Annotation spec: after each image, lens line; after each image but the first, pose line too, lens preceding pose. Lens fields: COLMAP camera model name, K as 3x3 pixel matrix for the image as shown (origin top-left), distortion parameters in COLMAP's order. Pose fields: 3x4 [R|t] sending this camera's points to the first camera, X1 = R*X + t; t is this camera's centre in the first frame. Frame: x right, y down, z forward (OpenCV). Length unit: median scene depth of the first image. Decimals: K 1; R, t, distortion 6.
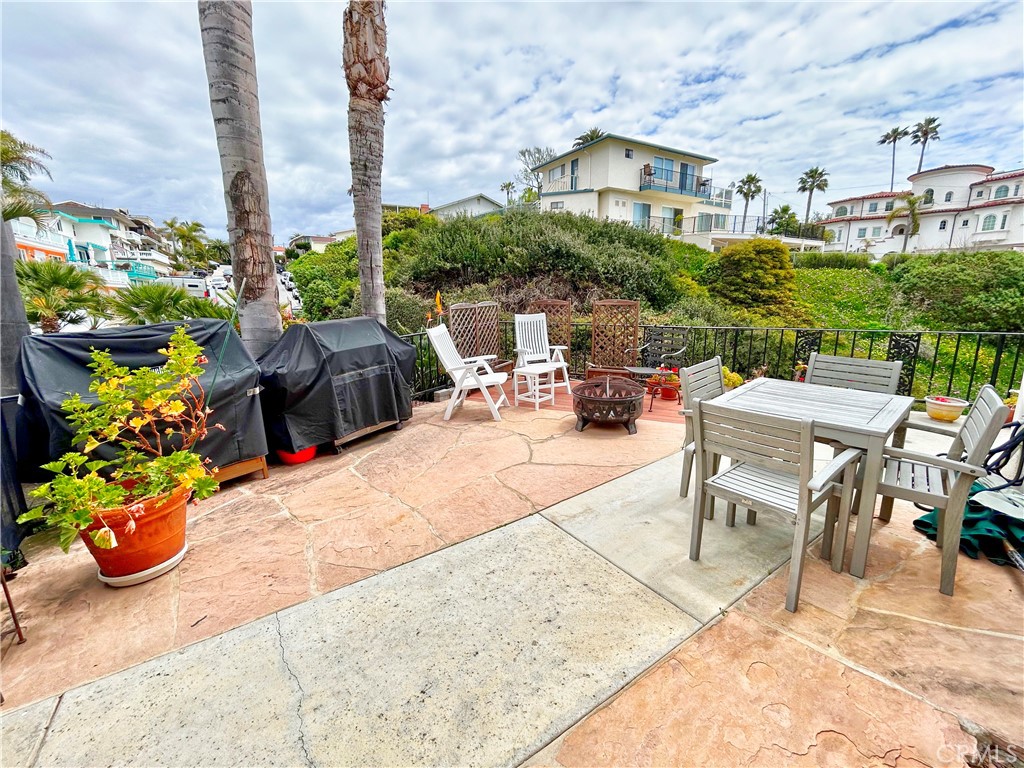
lens RADIAL K [[420.4, 0, 512.0], [0, 420.4, 384.0], [0, 0, 1]] dist [-0.001579, -0.000315]
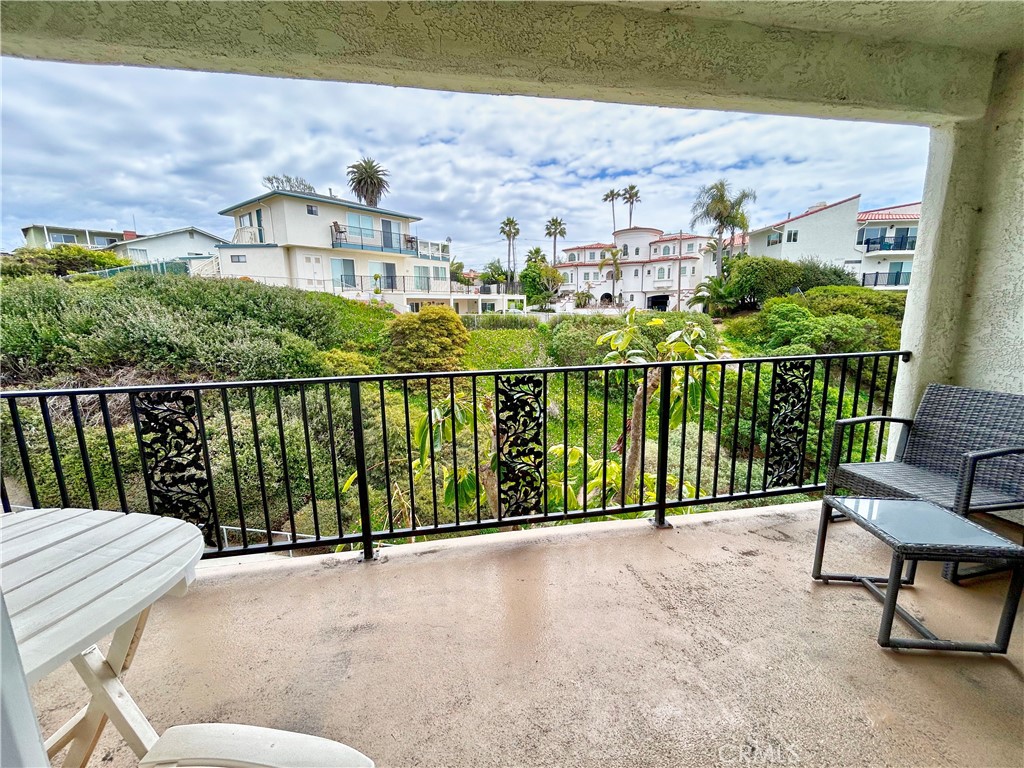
lens RADIAL K [[413.8, 0, 512.0], [0, 413.8, 384.0], [0, 0, 1]] dist [-0.000633, 0.000282]
pose [[0.925842, -0.077667, 0.369844, 0.367046], [0.088963, 0.995943, -0.013558, -0.116074], [-0.367291, 0.045455, 0.928995, -0.026523]]
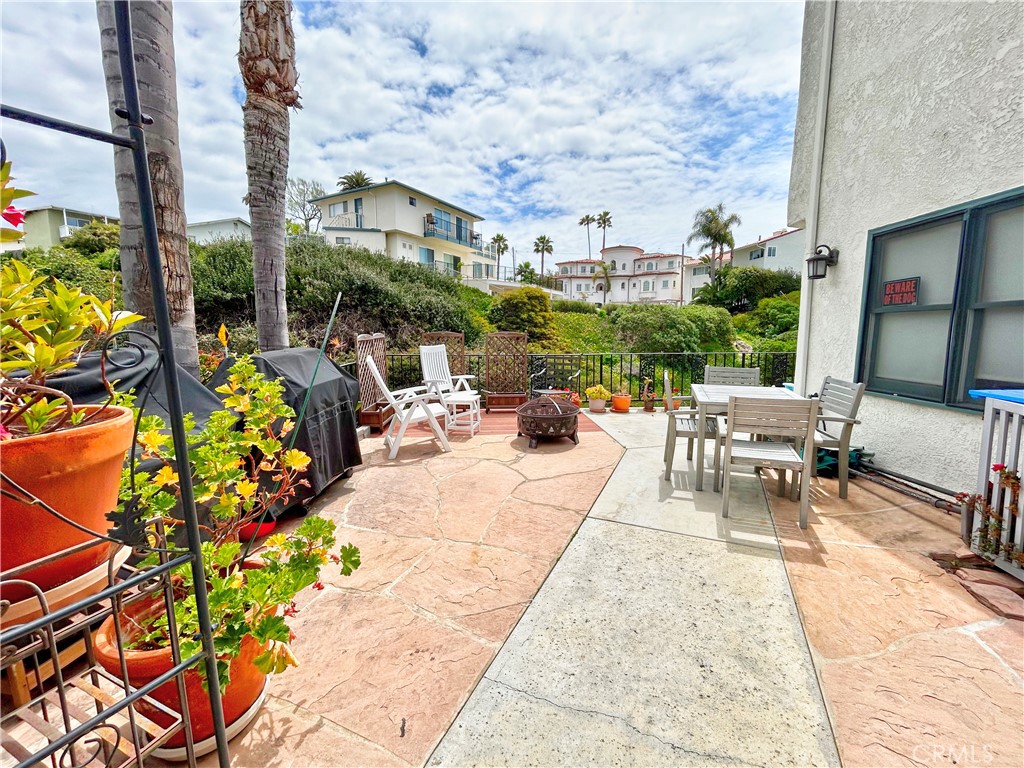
lens RADIAL K [[413.8, 0, 512.0], [0, 413.8, 384.0], [0, 0, 1]] dist [-0.000633, 0.000282]
pose [[0.859222, -0.057477, 0.508365, -0.076379], [0.100947, 0.993181, -0.058324, 0.000476], [-0.501546, 0.101431, 0.859165, 0.015644]]
